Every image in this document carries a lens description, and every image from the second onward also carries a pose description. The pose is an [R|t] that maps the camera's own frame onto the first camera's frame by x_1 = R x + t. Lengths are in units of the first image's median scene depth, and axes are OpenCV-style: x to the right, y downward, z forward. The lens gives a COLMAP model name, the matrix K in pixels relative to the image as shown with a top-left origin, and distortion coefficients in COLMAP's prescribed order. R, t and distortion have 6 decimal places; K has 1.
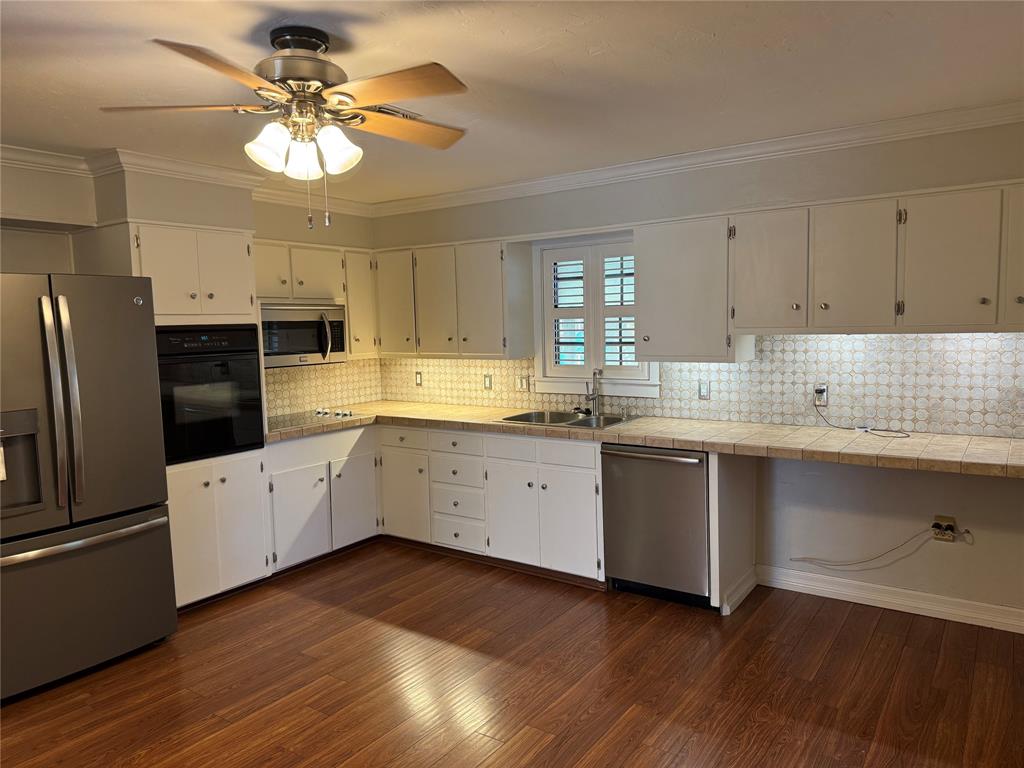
lens RADIAL K [[707.1, 0, 512.0], [0, 707.1, 384.0], [0, 0, 1]] dist [0.036270, 0.000076]
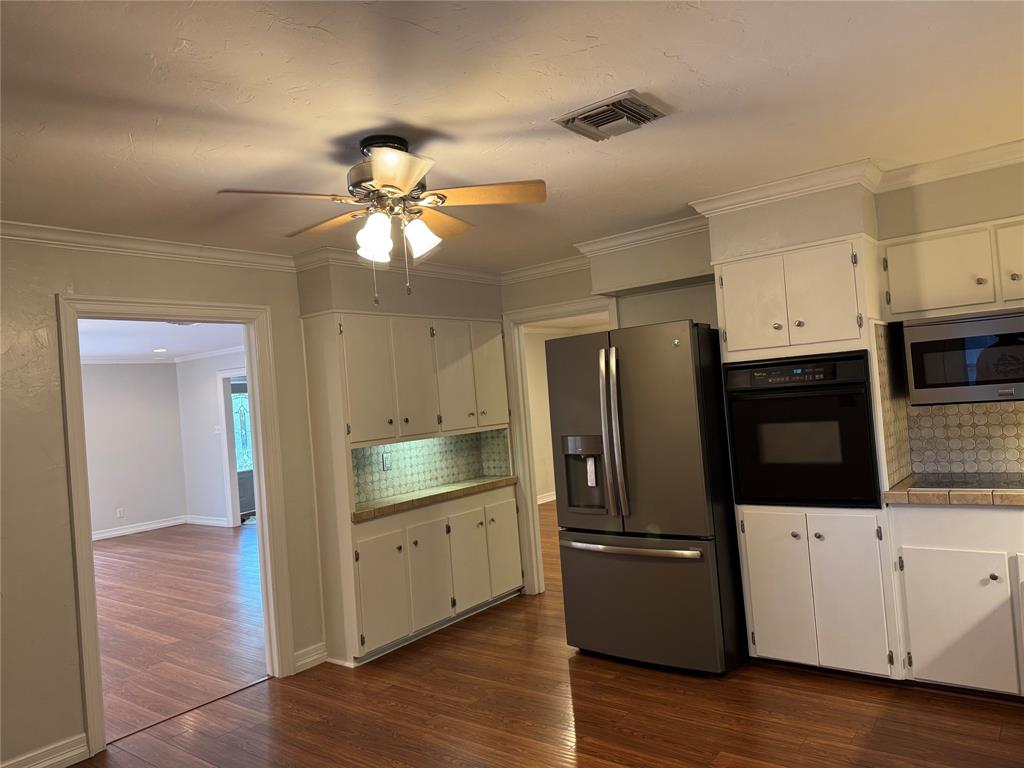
lens RADIAL K [[734.0, 0, 512.0], [0, 734.0, 384.0], [0, 0, 1]] dist [0.001586, 0.001668]
pose [[-0.038752, 0.018474, -0.999078, 0.477458], [0.000311, 0.999829, 0.018476, -0.063462], [0.999249, 0.000405, -0.038751, 0.652799]]
